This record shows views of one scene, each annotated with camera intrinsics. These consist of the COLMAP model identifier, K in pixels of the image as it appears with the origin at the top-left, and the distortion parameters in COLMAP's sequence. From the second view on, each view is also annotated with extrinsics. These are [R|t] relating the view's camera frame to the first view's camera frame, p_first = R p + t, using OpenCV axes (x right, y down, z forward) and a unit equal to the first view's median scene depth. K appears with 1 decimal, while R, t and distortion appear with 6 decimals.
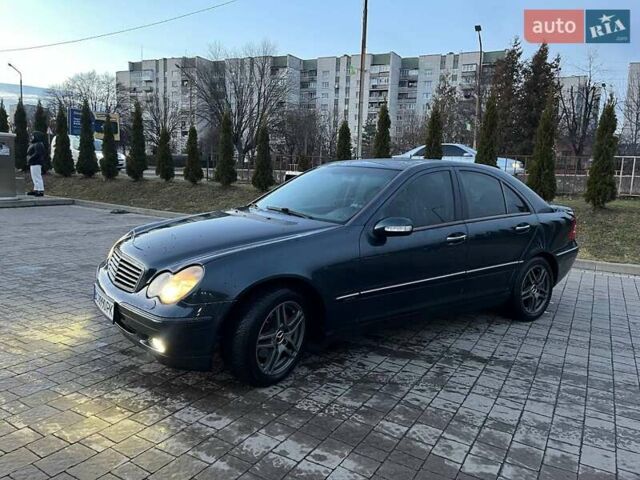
lens RADIAL K [[497.5, 0, 320.0], [0, 497.5, 240.0], [0, 0, 1]] dist [0.000003, -0.001847]
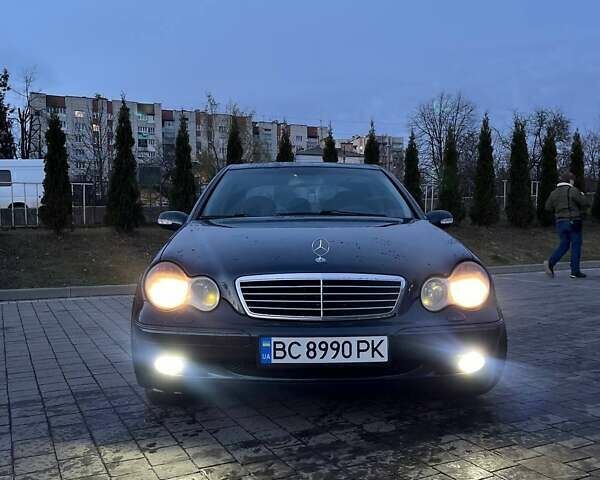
lens RADIAL K [[627.0, 0, 300.0], [0, 627.0, 240.0], [0, 0, 1]] dist [0.023508, 0.012632]
pose [[0.543511, -0.073411, 0.836185, -0.983771], [0.160736, 0.986836, -0.017840, -0.004100], [-0.823868, 0.144102, 0.548156, 0.500180]]
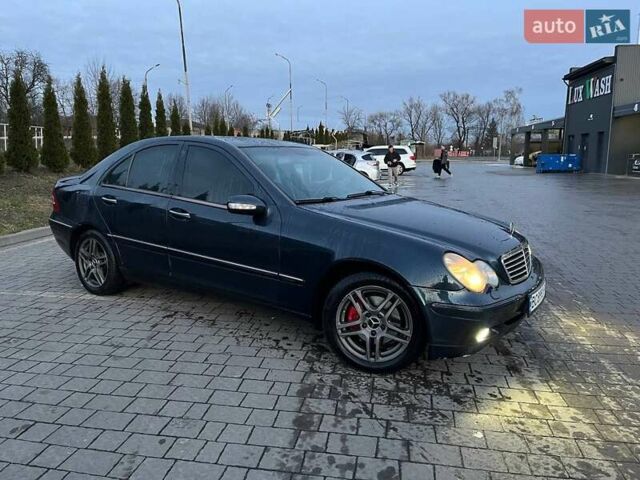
lens RADIAL K [[497.5, 0, 320.0], [0, 497.5, 240.0], [0, 0, 1]] dist [0.000003, -0.001847]
pose [[-0.361437, -0.212732, 0.907804, -1.018326], [0.113106, 0.956431, 0.269159, -0.260788], [-0.925511, 0.199962, -0.321628, 1.499633]]
